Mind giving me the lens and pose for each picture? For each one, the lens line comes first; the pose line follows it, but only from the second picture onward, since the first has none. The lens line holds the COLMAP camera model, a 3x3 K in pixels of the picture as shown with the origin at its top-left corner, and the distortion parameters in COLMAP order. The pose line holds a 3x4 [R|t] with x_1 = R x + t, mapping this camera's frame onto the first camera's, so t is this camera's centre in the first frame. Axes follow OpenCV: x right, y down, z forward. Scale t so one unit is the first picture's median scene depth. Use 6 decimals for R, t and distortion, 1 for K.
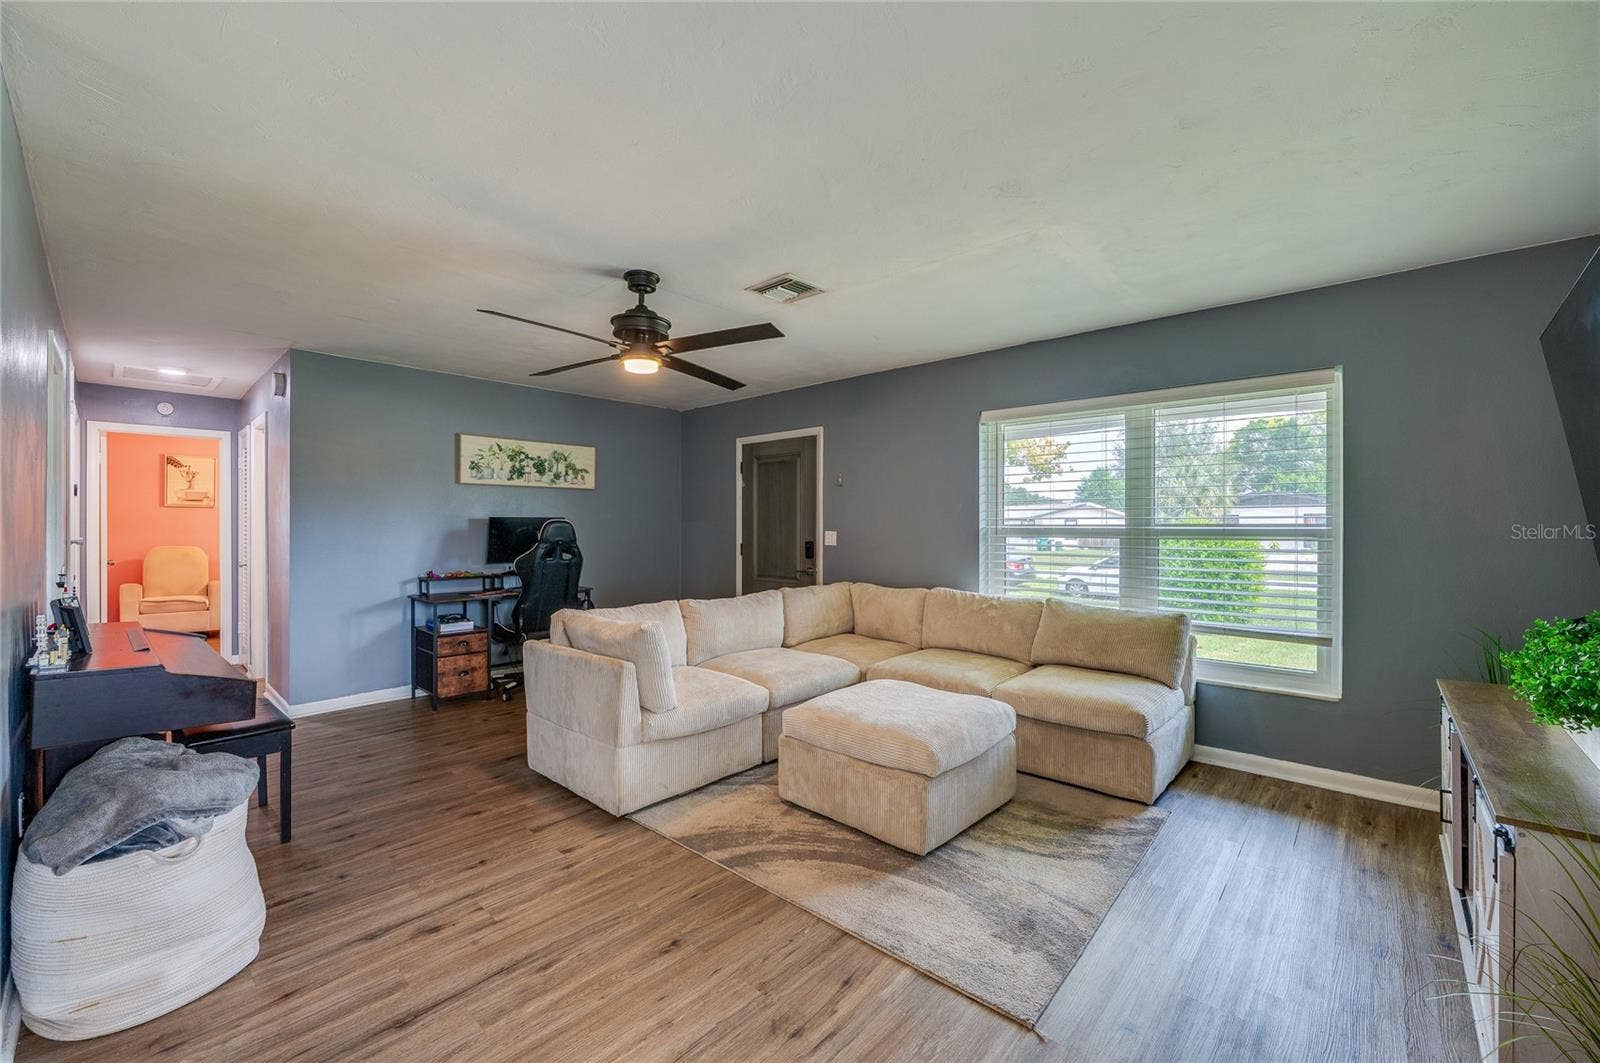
lens RADIAL K [[644.0, 0, 807.4], [0, 644.0, 528.4], [0, 0, 1]] dist [-0.017868, 0.000021]
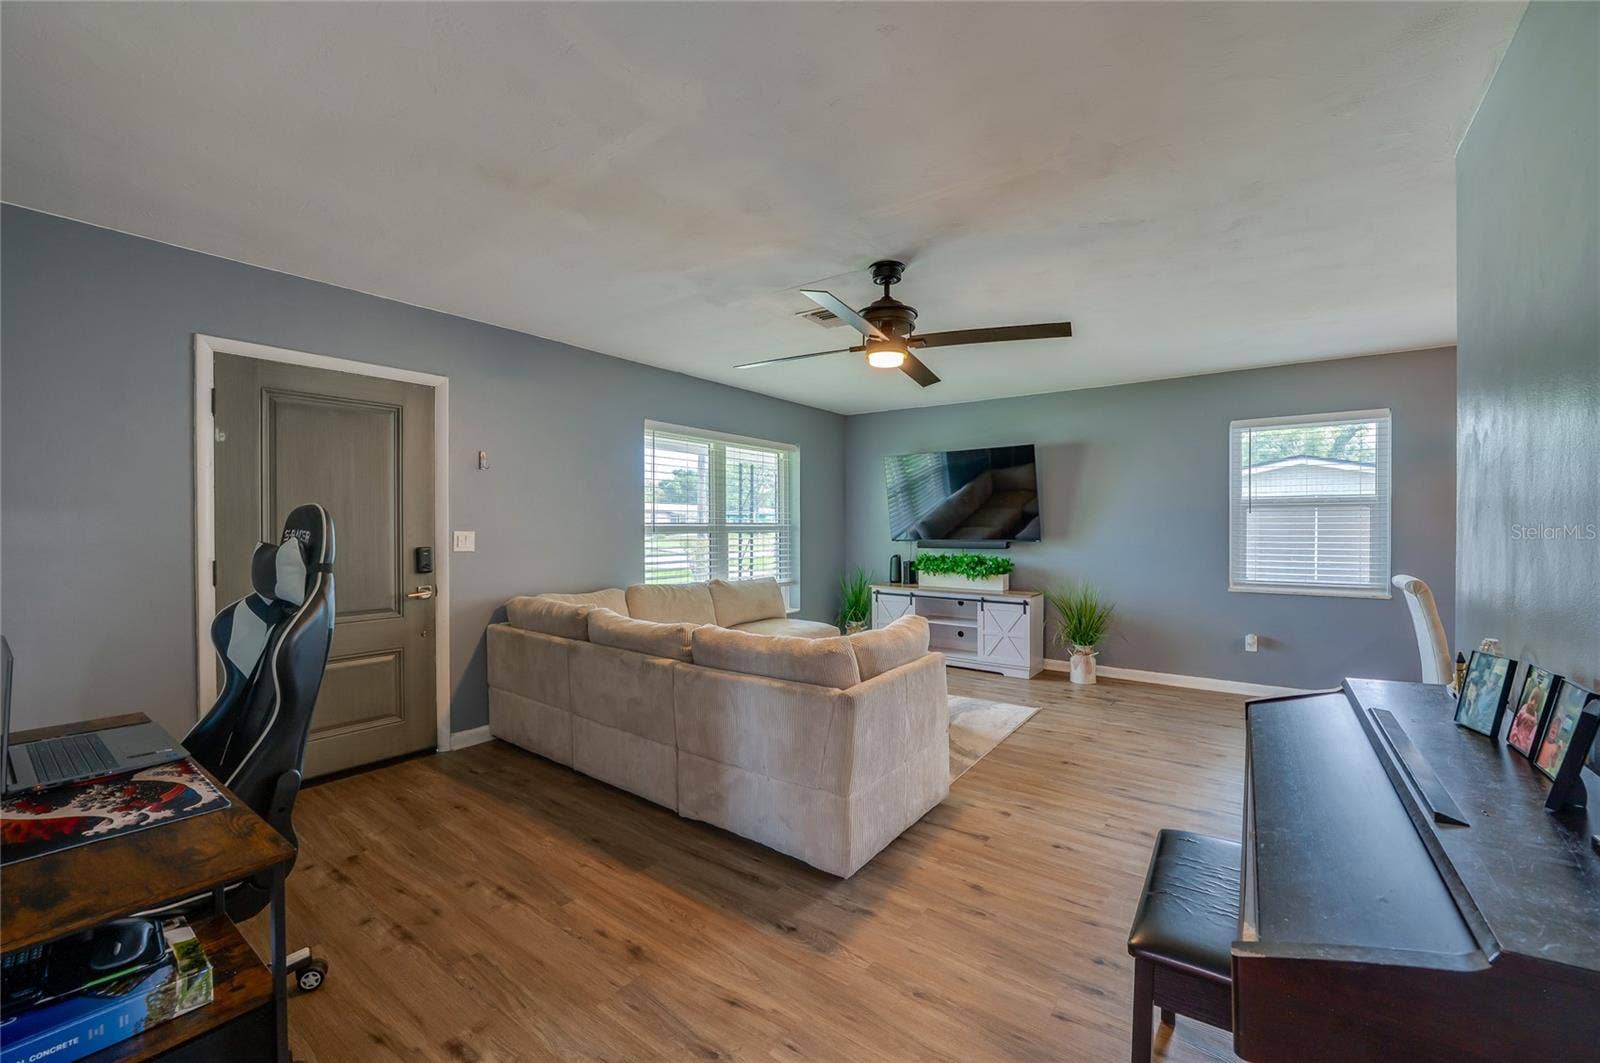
lens RADIAL K [[644.0, 0, 807.4], [0, 644.0, 528.4], [0, 0, 1]] dist [-0.017868, 0.000021]
pose [[-0.108506, -0.005897, 0.994078, -1.275209], [0.005016, 0.999966, 0.006479, -0.002638], [-0.994083, 0.005689, -0.108473, 1.288857]]
